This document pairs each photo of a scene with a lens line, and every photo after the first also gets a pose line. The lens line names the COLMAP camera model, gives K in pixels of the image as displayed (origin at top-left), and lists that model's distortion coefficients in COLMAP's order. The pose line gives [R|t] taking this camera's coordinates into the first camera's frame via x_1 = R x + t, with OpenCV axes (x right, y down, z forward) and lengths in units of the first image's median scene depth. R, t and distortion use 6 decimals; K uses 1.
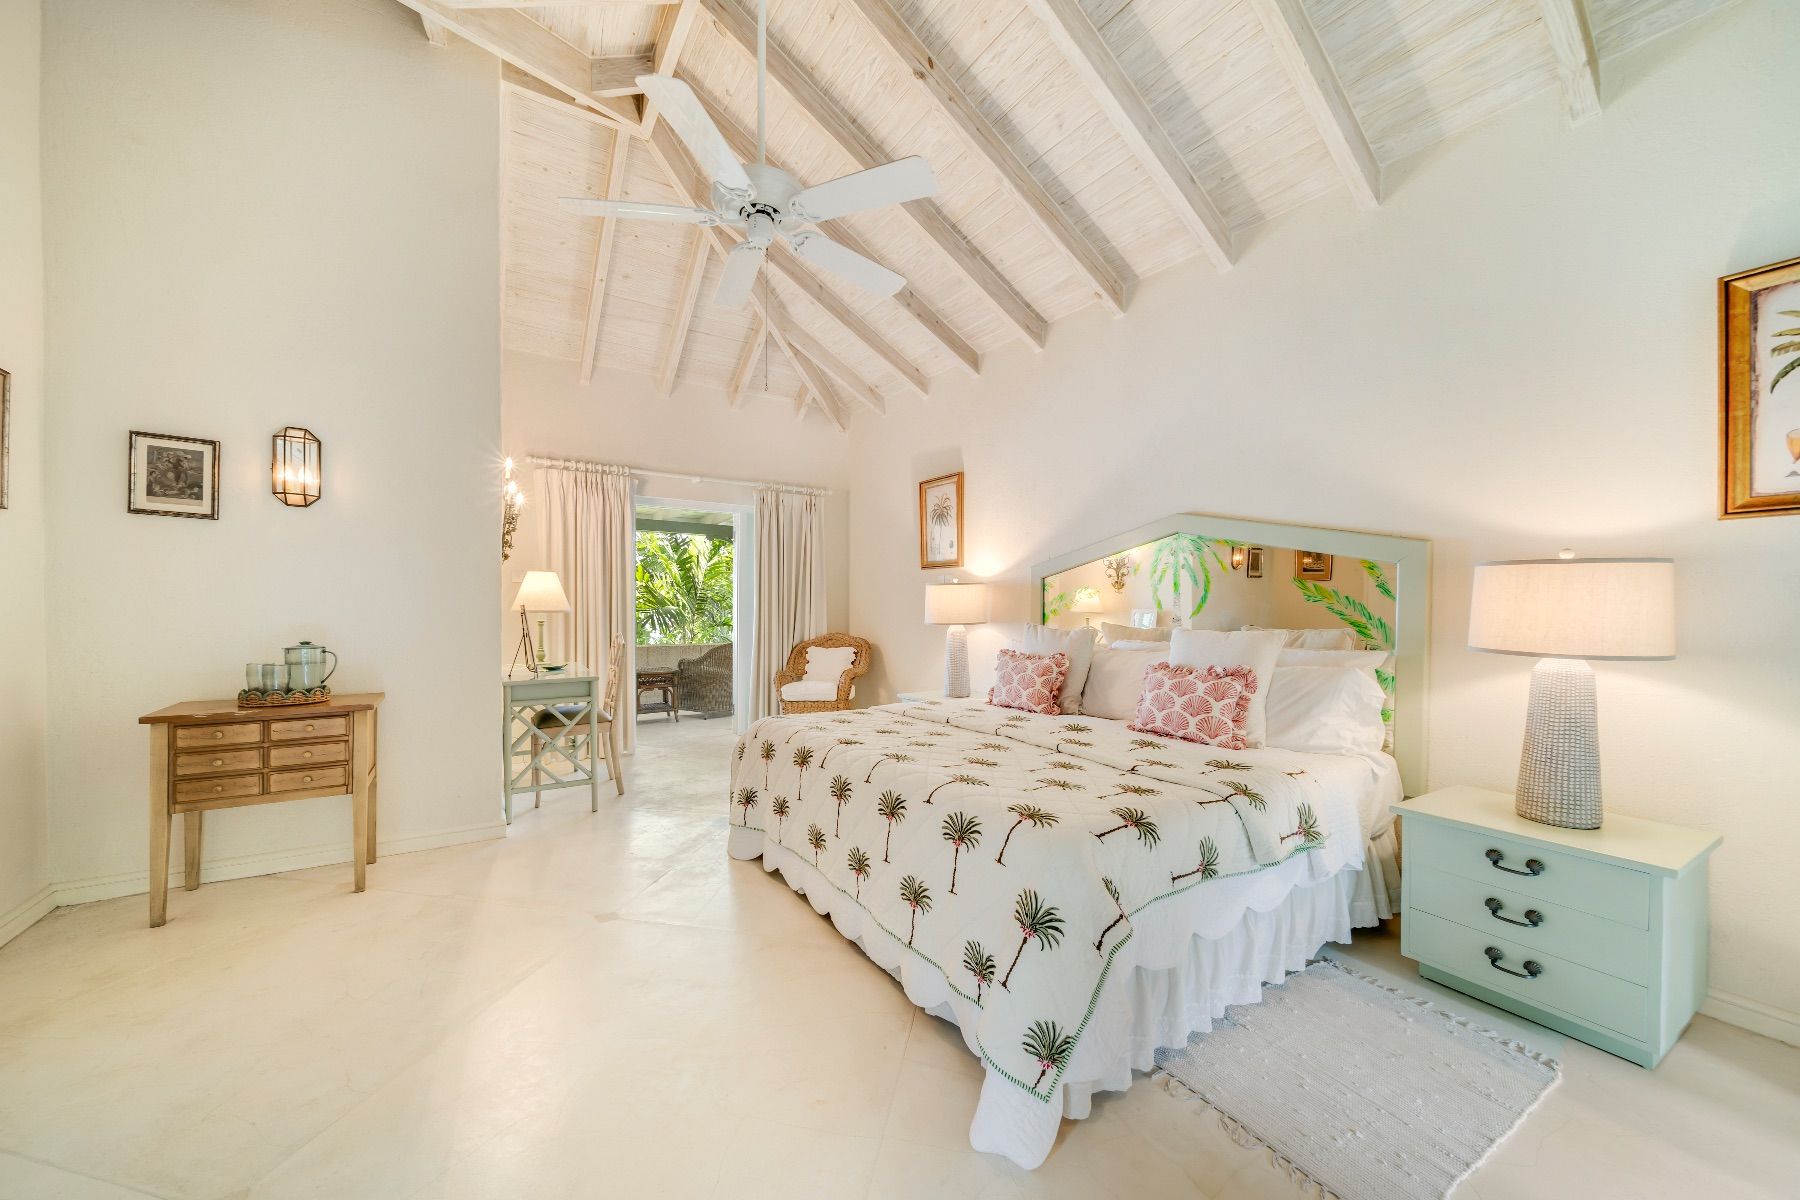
lens RADIAL K [[670.0, 0, 894.7], [0, 670.0, 623.8], [0, 0, 1]] dist [-0.000918, -0.000009]
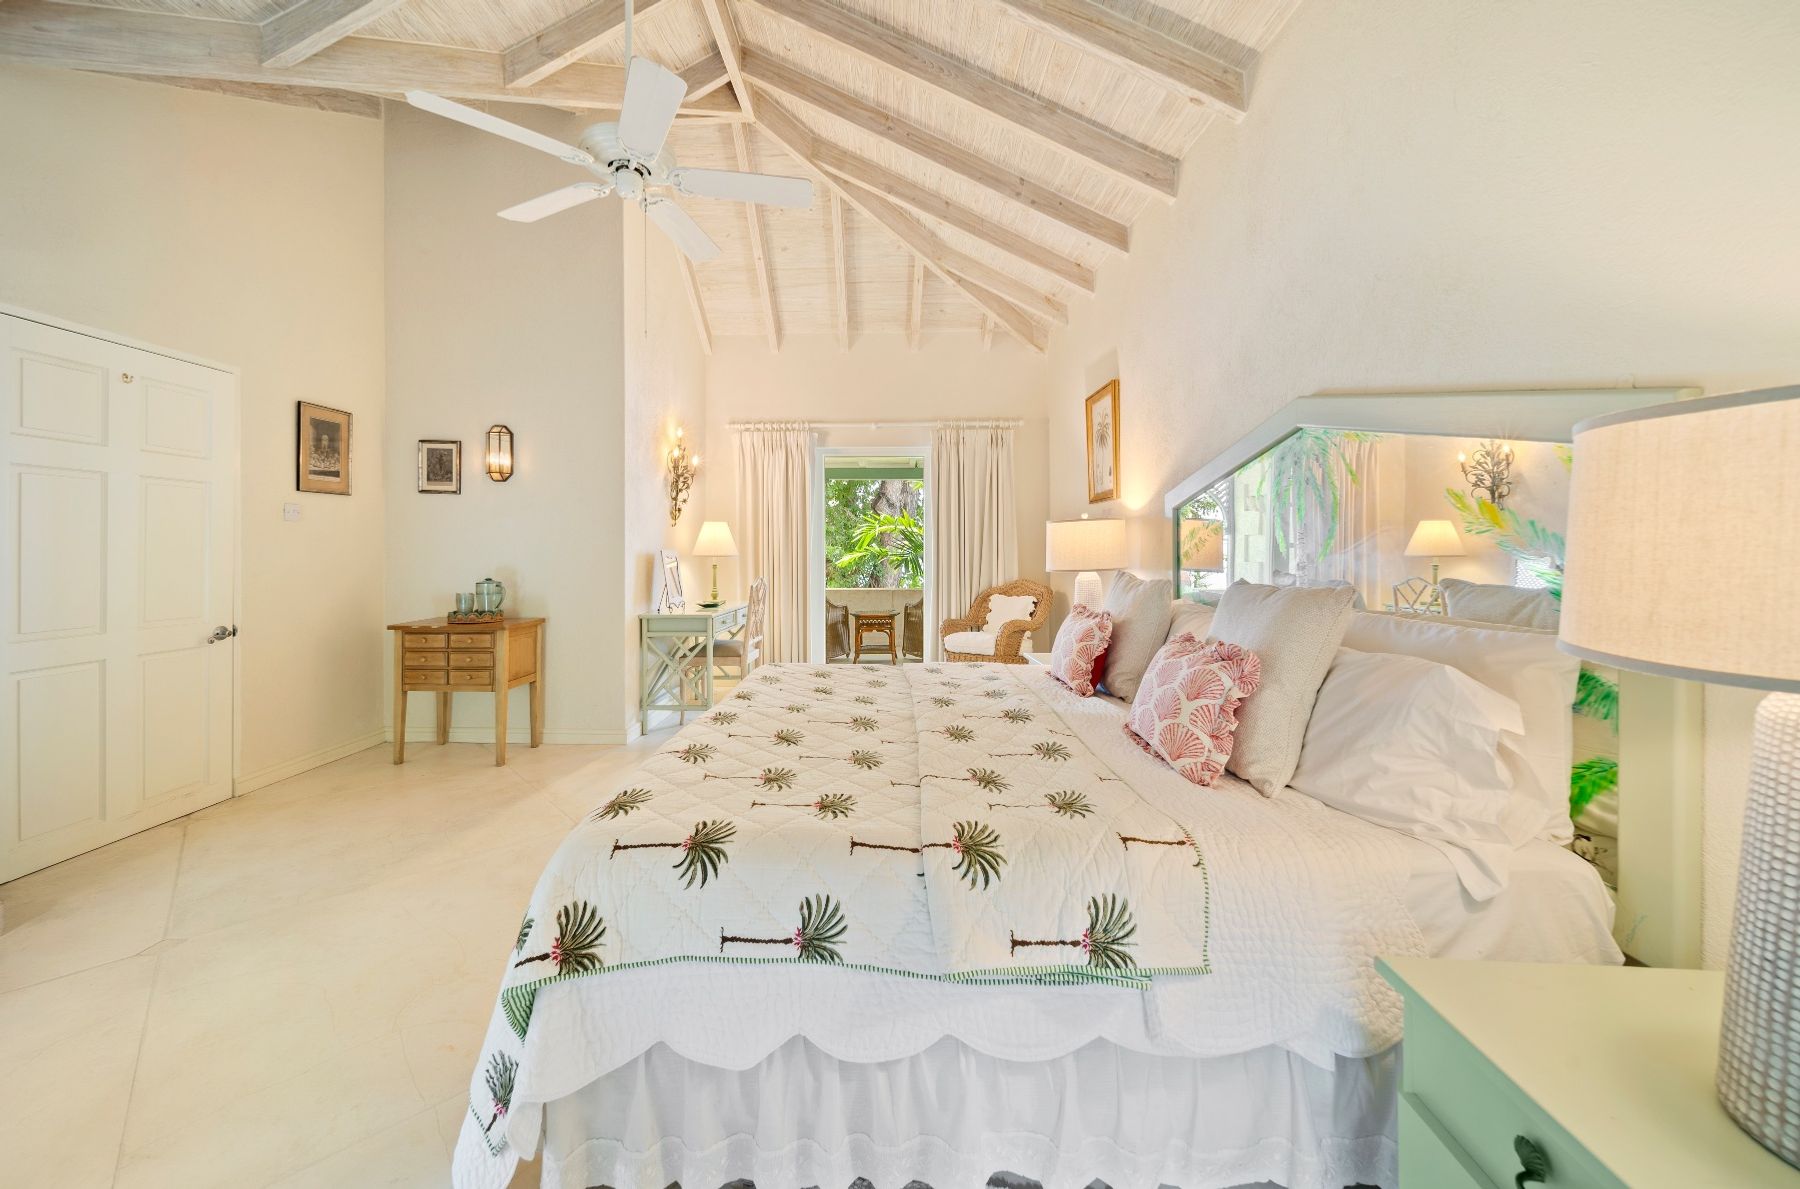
lens RADIAL K [[684.8, 0, 896.0], [0, 684.8, 553.8], [0, 0, 1]] dist [0.000266, 0.000015]
pose [[0.812189, -0.004902, -0.583374, 0.503179], [-0.008119, 0.999773, -0.019705, -0.002389], [0.583338, 0.020741, 0.811965, 0.268731]]
